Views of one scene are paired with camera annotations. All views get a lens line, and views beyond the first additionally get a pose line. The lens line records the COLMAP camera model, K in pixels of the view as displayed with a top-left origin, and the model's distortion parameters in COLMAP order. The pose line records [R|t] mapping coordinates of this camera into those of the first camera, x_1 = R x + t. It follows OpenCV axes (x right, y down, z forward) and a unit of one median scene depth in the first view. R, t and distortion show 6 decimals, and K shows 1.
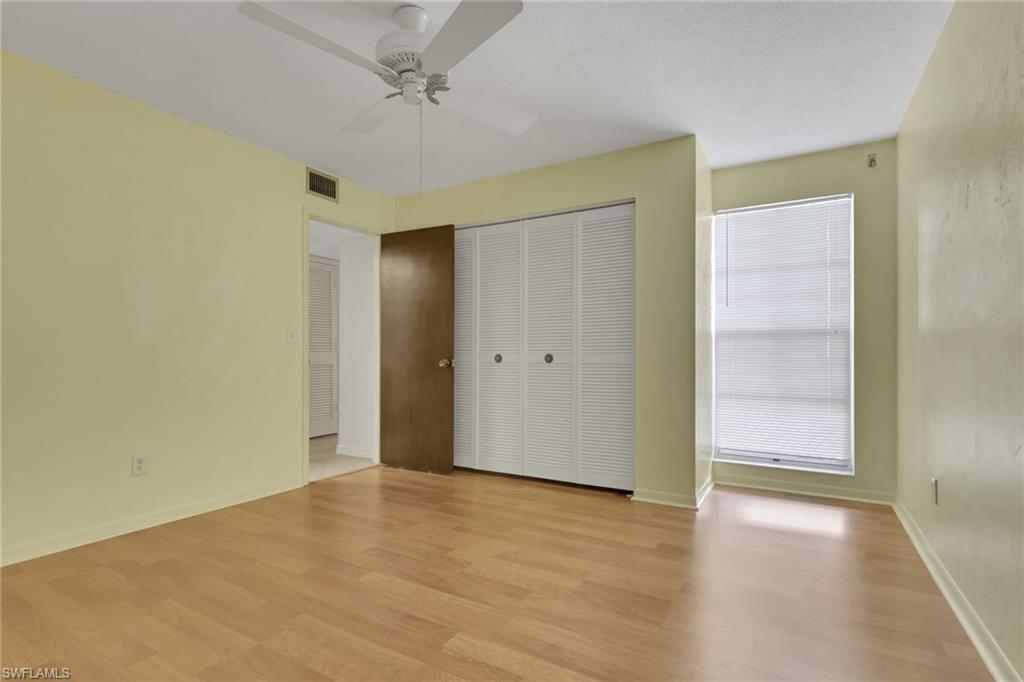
lens RADIAL K [[490.6, 0, 509.1], [0, 490.6, 353.0], [0, 0, 1]] dist [-0.001619, -0.000400]
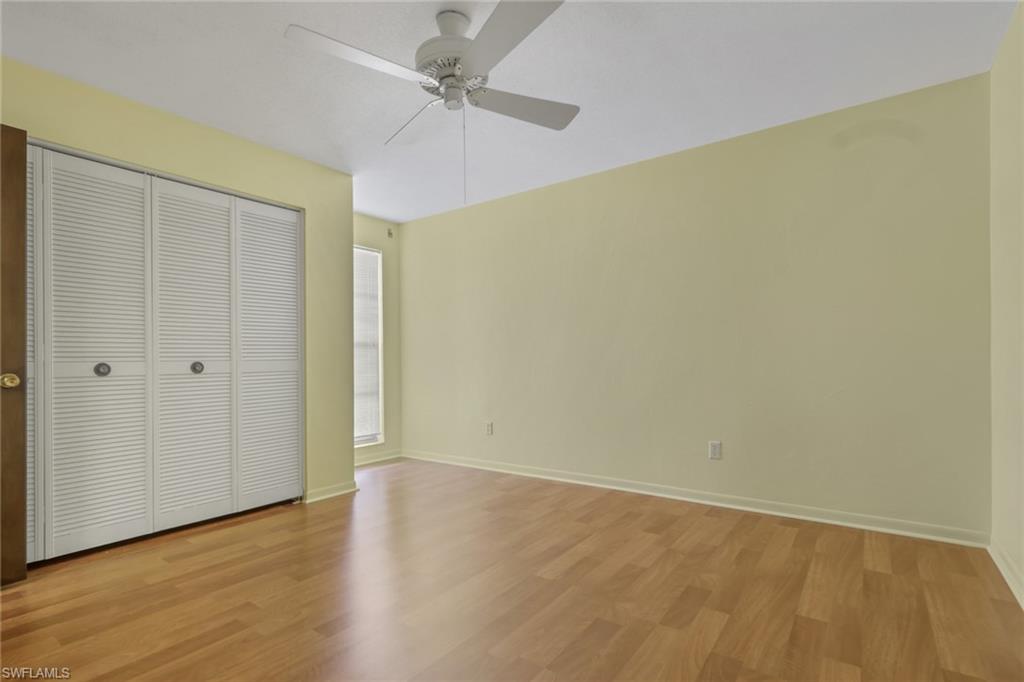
lens RADIAL K [[475.3, 0, 508.9], [0, 475.3, 354.8], [0, 0, 1]] dist [0.000341, 0.000041]
pose [[0.123802, 0.007529, 0.992278, -0.693745], [0.007526, 0.999935, -0.008526, 0.001000], [-0.992278, 0.008523, 0.123737, 0.463738]]
